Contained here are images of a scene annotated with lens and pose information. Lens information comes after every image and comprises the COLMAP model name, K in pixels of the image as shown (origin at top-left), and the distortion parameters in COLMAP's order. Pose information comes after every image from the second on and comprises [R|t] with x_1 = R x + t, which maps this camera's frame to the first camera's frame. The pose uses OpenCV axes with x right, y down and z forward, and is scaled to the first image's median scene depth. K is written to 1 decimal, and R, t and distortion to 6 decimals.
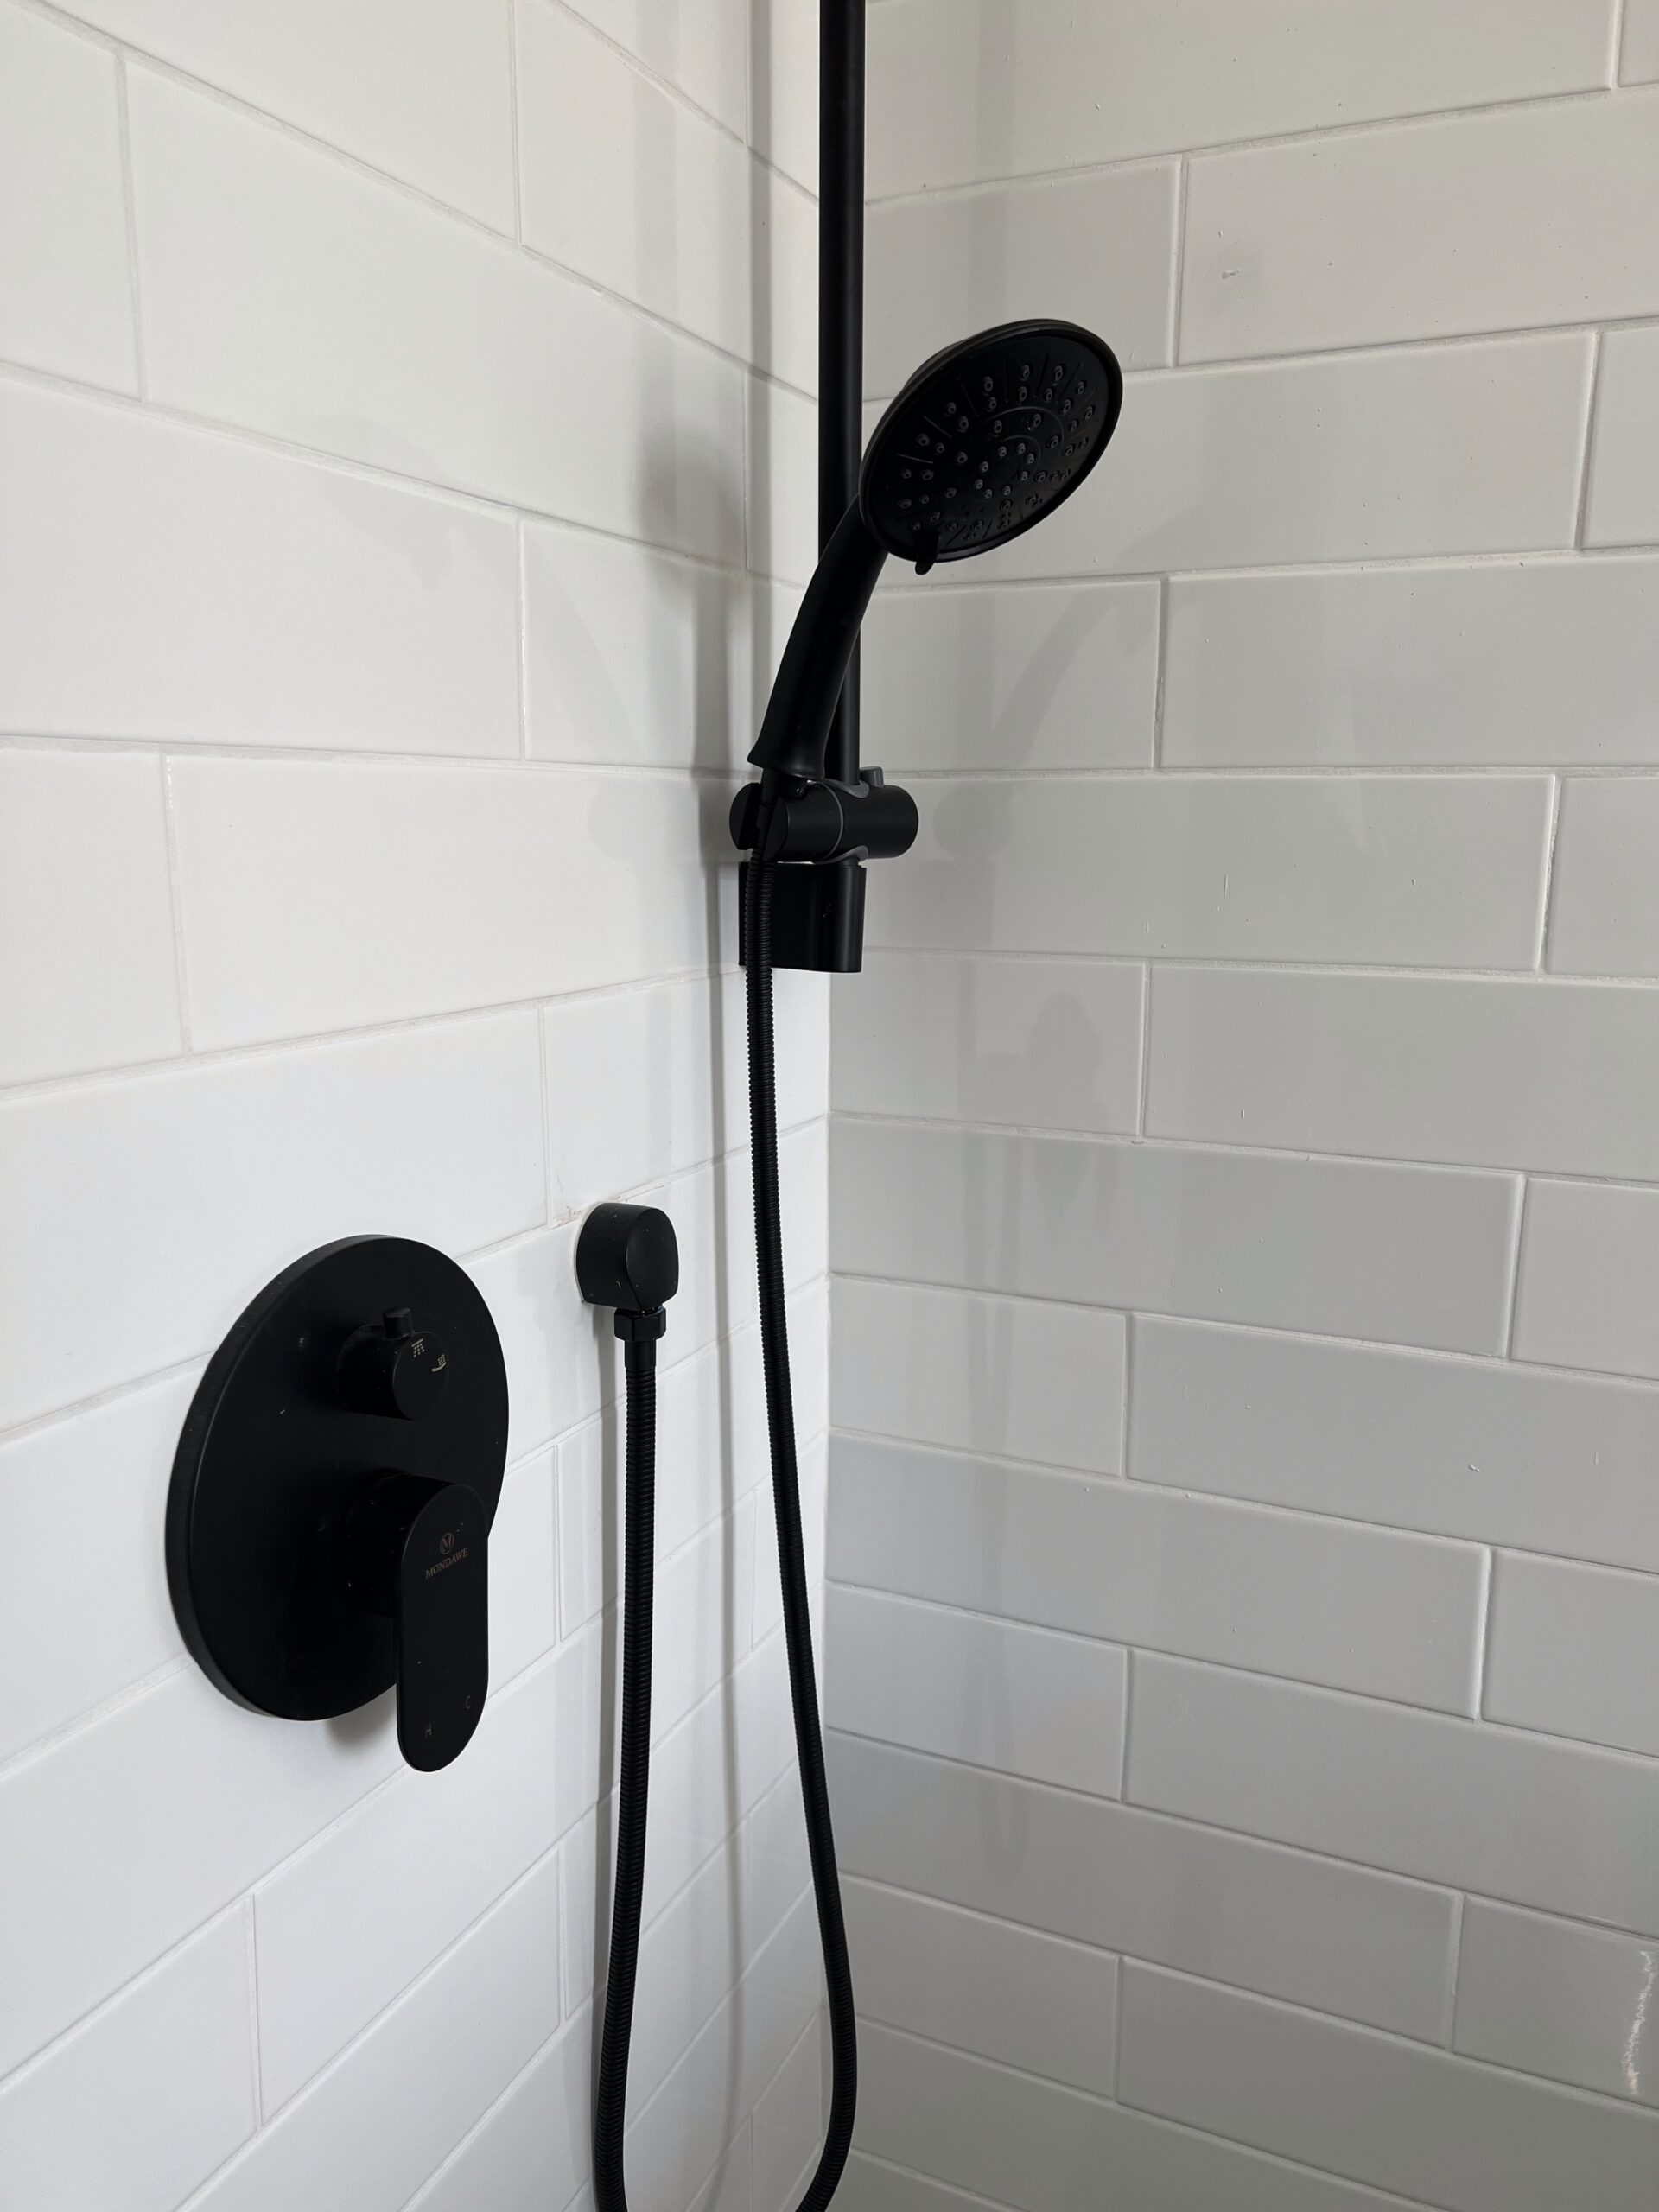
lens RADIAL K [[1655.1, 0, 824.1], [0, 1655.1, 1119.9], [0, 0, 1]] dist [0.061365, -0.080702]
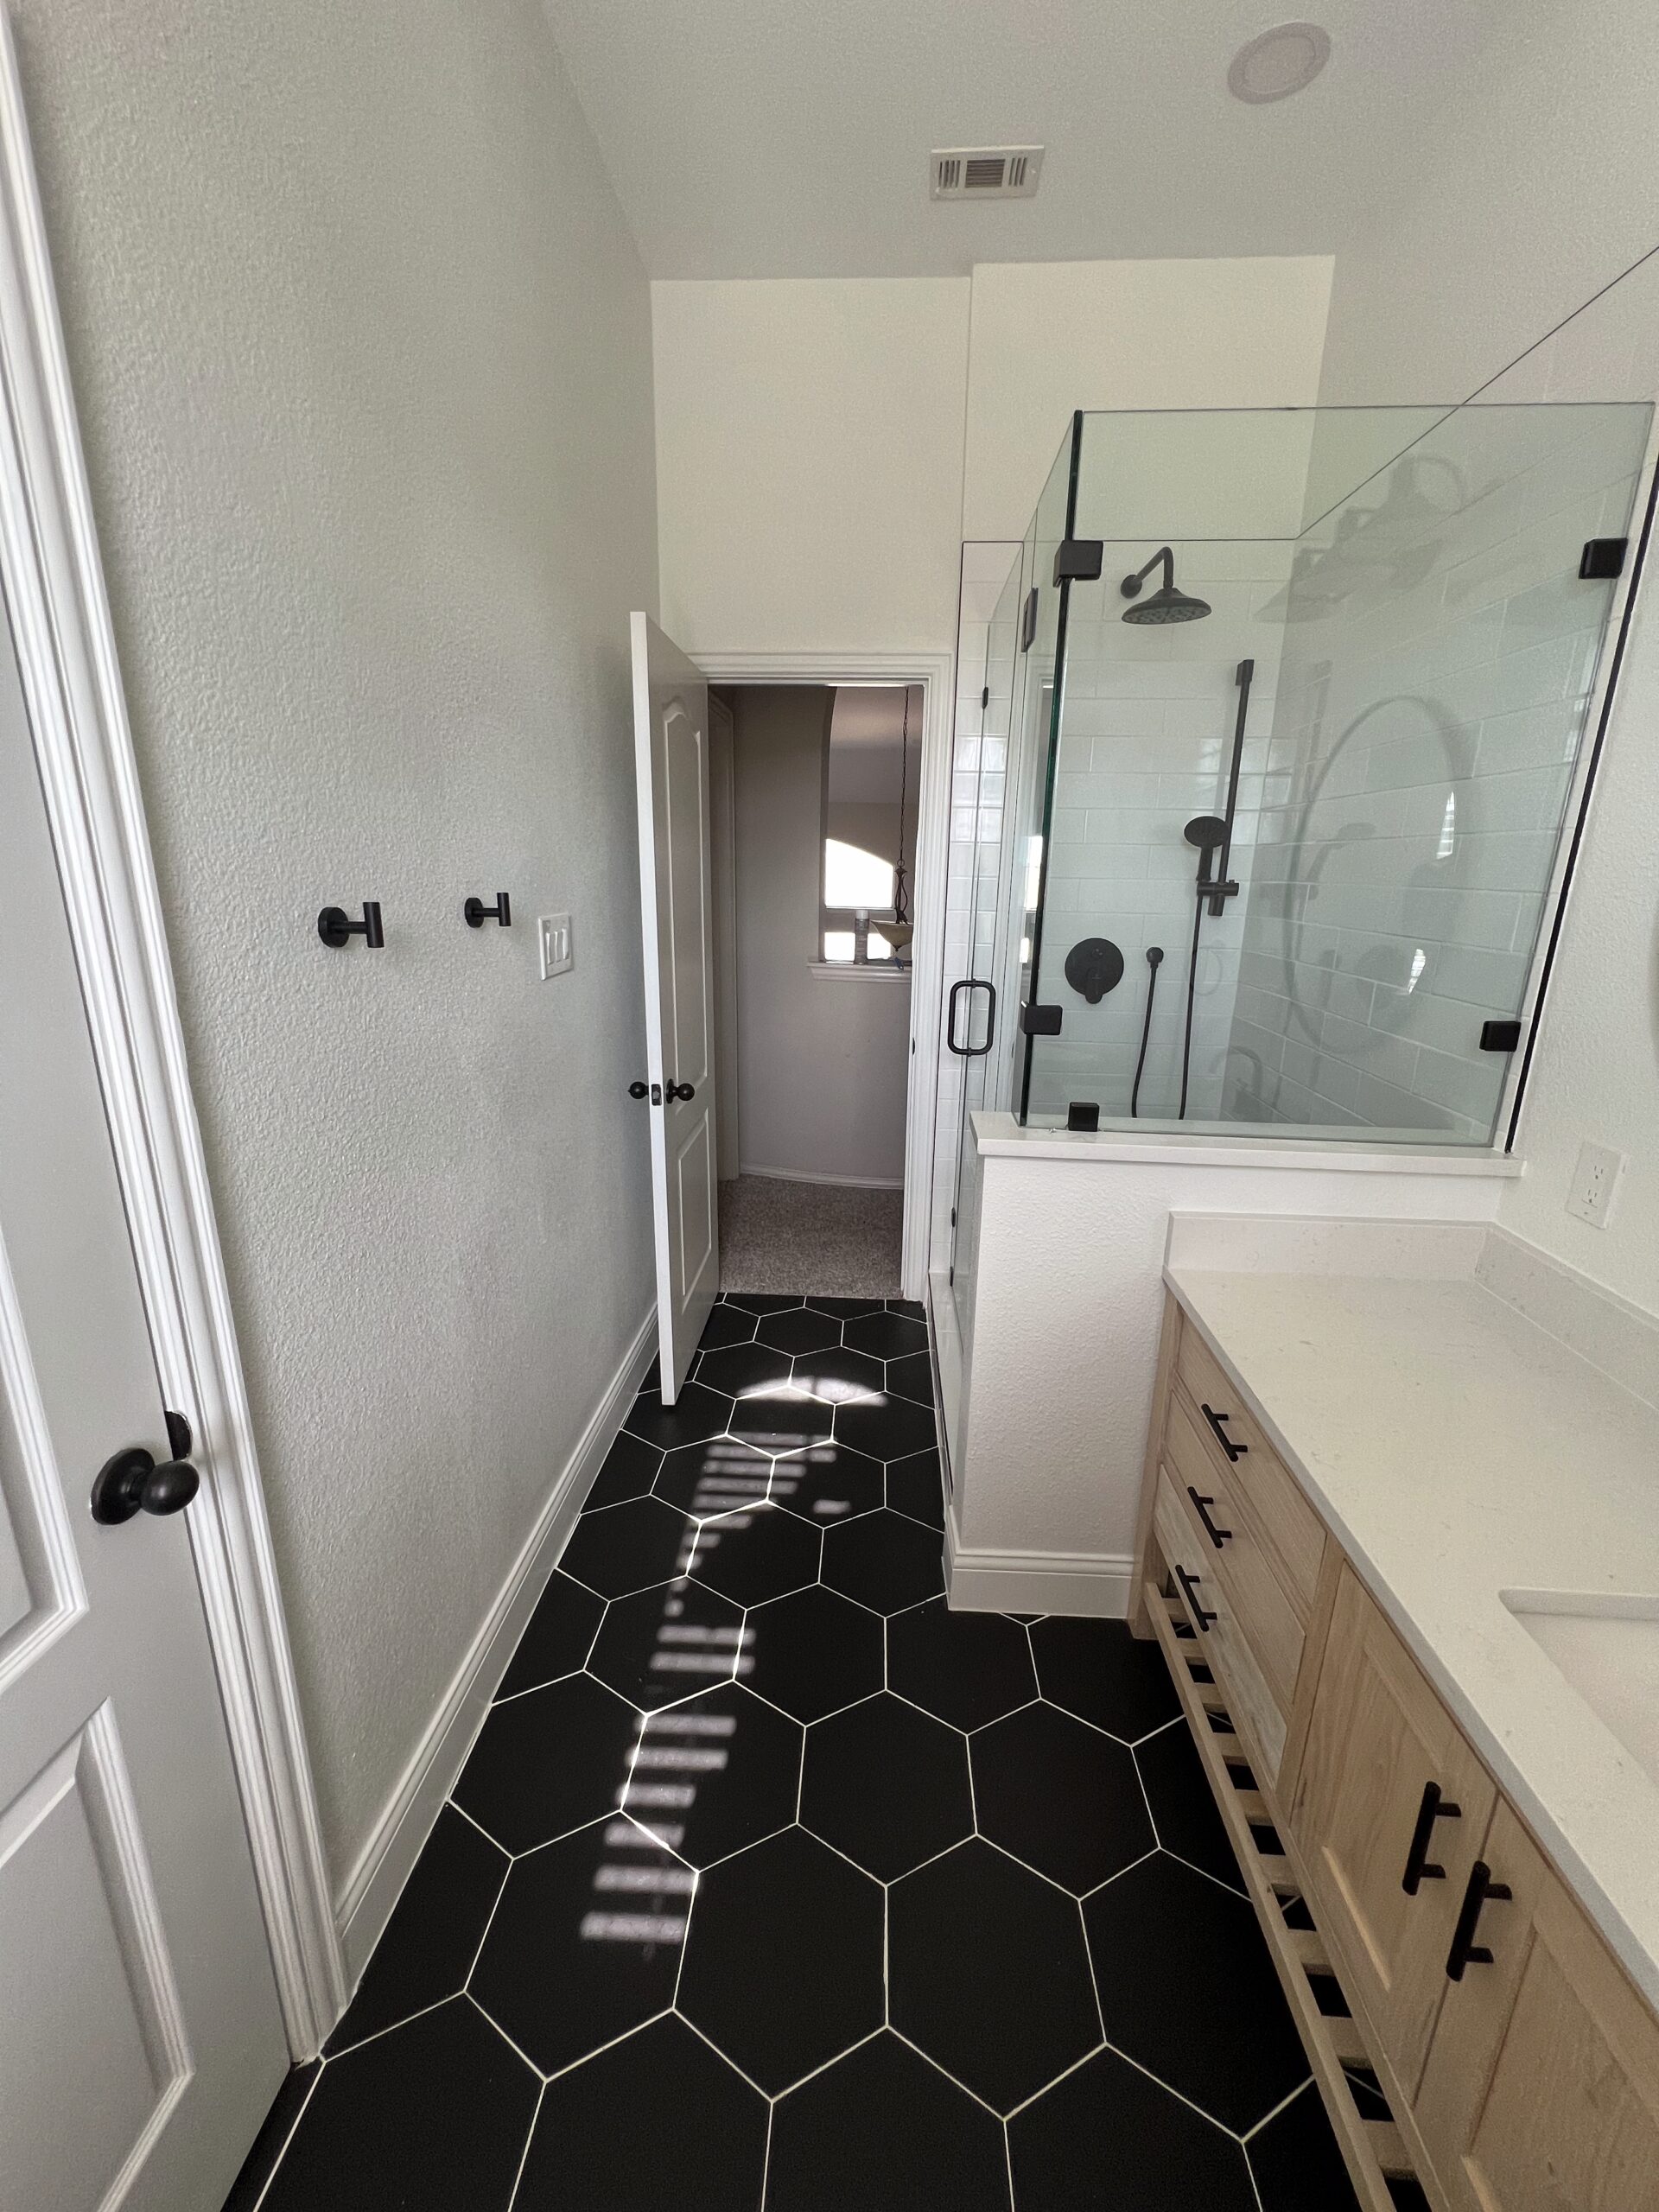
lens RADIAL K [[887.1, 0, 833.0], [0, 887.1, 1097.5], [0, 0, 1]] dist [0.000183, 0.000221]
pose [[0.375078, 0.239438, -0.895537, 2.402302], [-0.189081, 0.965517, 0.178955, 0.214911], [0.907505, 0.102207, 0.407418, -1.382397]]
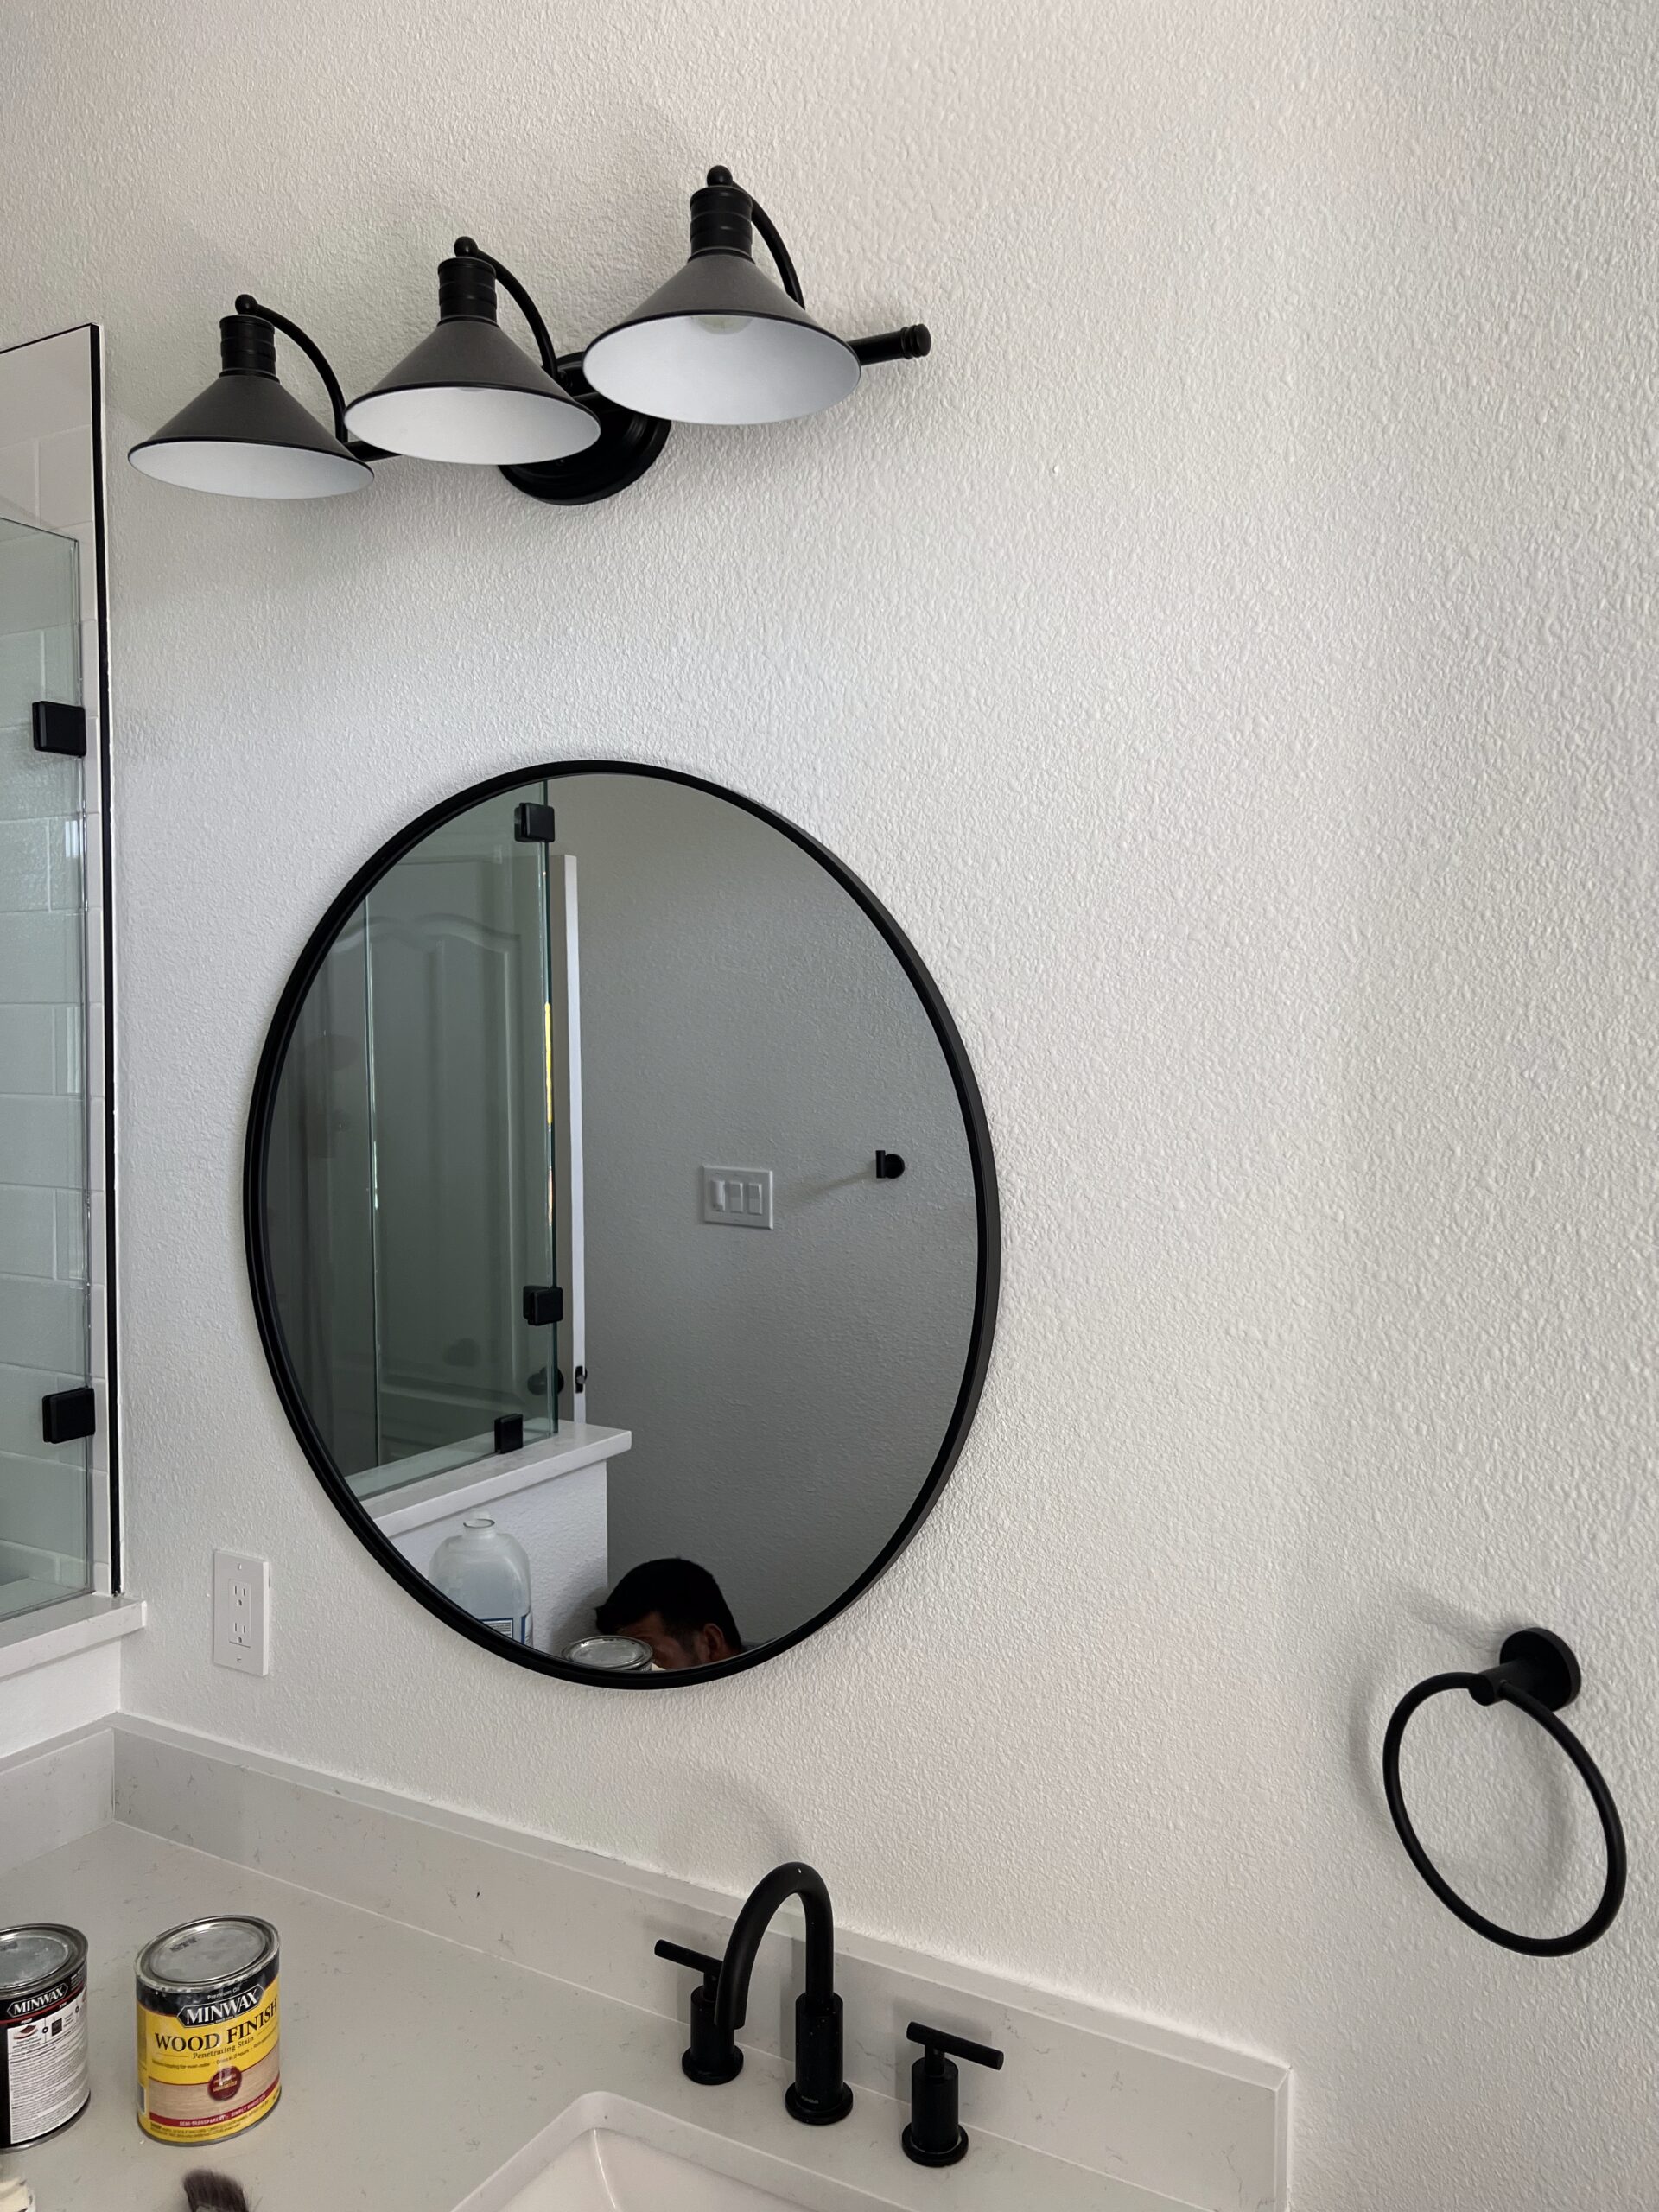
lens RADIAL K [[1655.1, 0, 824.1], [0, 1655.1, 1119.9], [0, 0, 1]] dist [0.061365, -0.080702]
pose [[0.997000, 0.004711, -0.077255, 2.384340], [-0.015675, 0.989752, -0.141936, 0.079739], [0.075795, 0.142721, 0.986857, -1.501126]]
